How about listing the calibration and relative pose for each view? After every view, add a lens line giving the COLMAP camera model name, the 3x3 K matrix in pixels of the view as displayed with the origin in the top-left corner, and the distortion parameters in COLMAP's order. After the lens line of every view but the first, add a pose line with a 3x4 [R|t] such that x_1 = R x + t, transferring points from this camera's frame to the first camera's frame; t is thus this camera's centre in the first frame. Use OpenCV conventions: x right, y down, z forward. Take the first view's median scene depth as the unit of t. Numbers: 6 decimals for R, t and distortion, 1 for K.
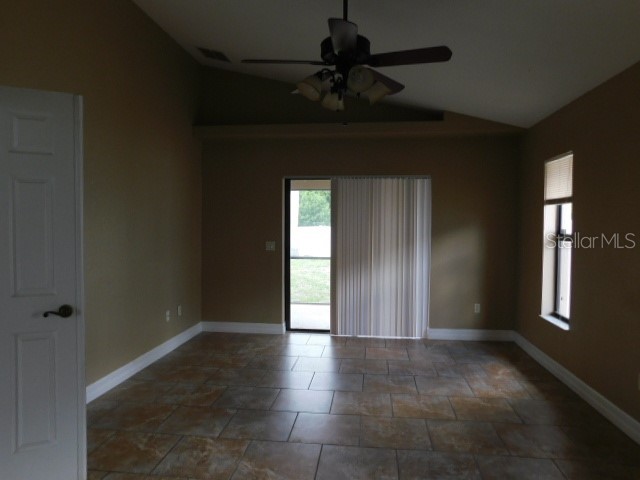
lens RADIAL K [[449.7, 0, 321.5], [0, 449.7, 241.6], [0, 0, 1]] dist [-0.021528, 0.030320]
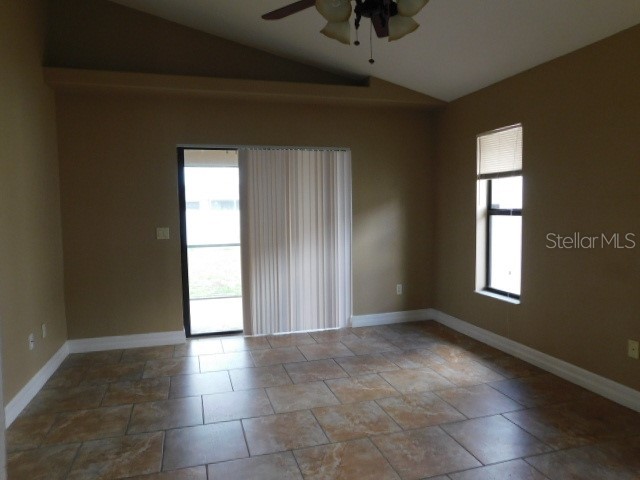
lens RADIAL K [[449.7, 0, 321.8], [0, 449.7, 237.9], [0, 0, 1]] dist [-0.021528, 0.030320]
pose [[0.919092, -0.043129, 0.391675, -0.174039], [0.033270, 0.998936, 0.031926, 0.003104], [-0.392635, -0.016312, 0.919550, 0.185402]]
